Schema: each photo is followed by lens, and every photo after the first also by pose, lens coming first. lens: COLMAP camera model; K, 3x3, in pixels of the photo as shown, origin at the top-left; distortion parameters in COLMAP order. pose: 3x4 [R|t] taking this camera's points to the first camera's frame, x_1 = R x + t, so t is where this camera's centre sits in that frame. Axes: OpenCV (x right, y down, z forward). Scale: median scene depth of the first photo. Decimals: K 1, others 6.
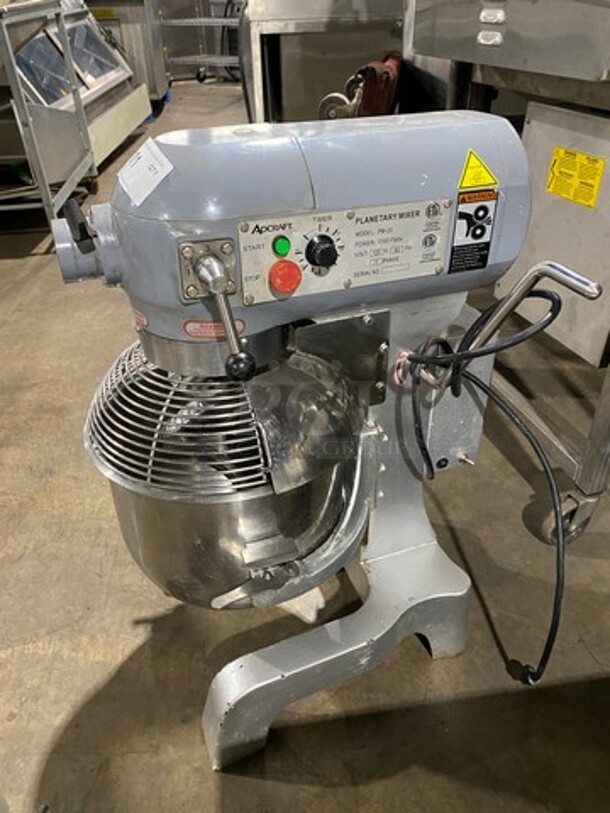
lens RADIAL K [[607.5, 0, 305.0], [0, 607.5, 406.5], [0, 0, 1]] dist [0.011473, 0.000909]
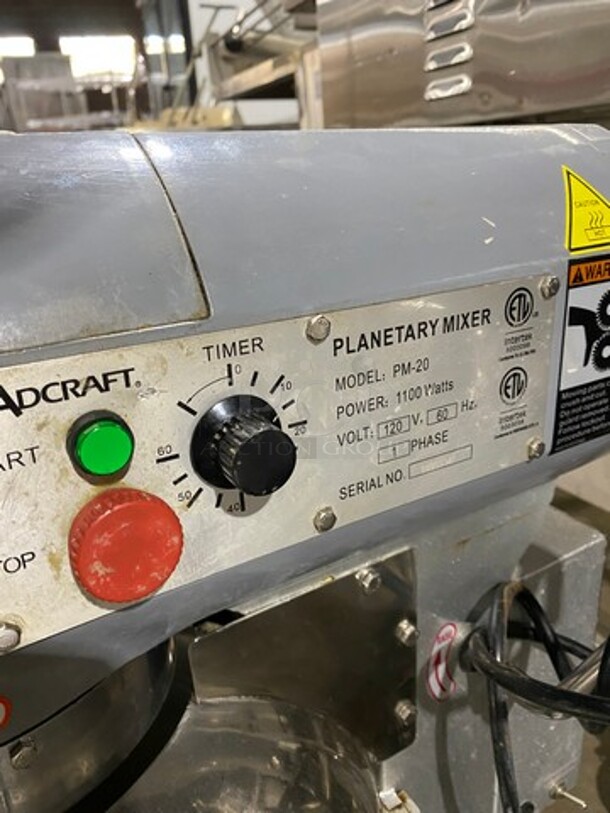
lens RADIAL K [[593.4, 0, 305.0], [0, 593.4, 406.5], [0, 0, 1]] dist [0.085883, 0.000110]
pose [[0.984774, -0.097072, 0.144211, 0.016059], [0.128253, 0.965702, -0.225767, -0.191062], [-0.117350, 0.240825, 0.963448, 0.659238]]
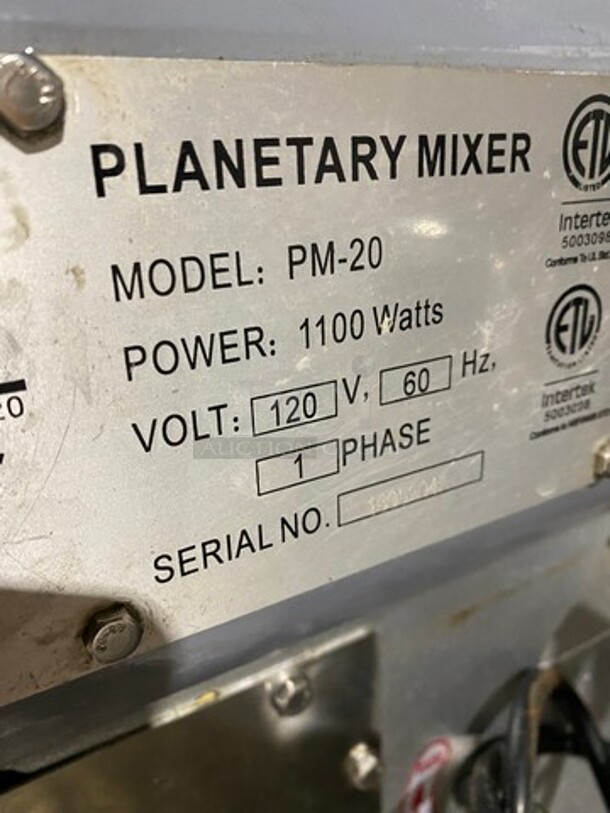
lens RADIAL K [[607.5, 0, 305.0], [0, 607.5, 406.5], [0, 0, 1]] dist [0.011473, 0.000909]
pose [[0.987841, -0.082283, 0.131905, 0.100310], [0.110315, 0.968834, -0.221789, -0.219107], [-0.109545, 0.233644, 0.966132, 0.852343]]
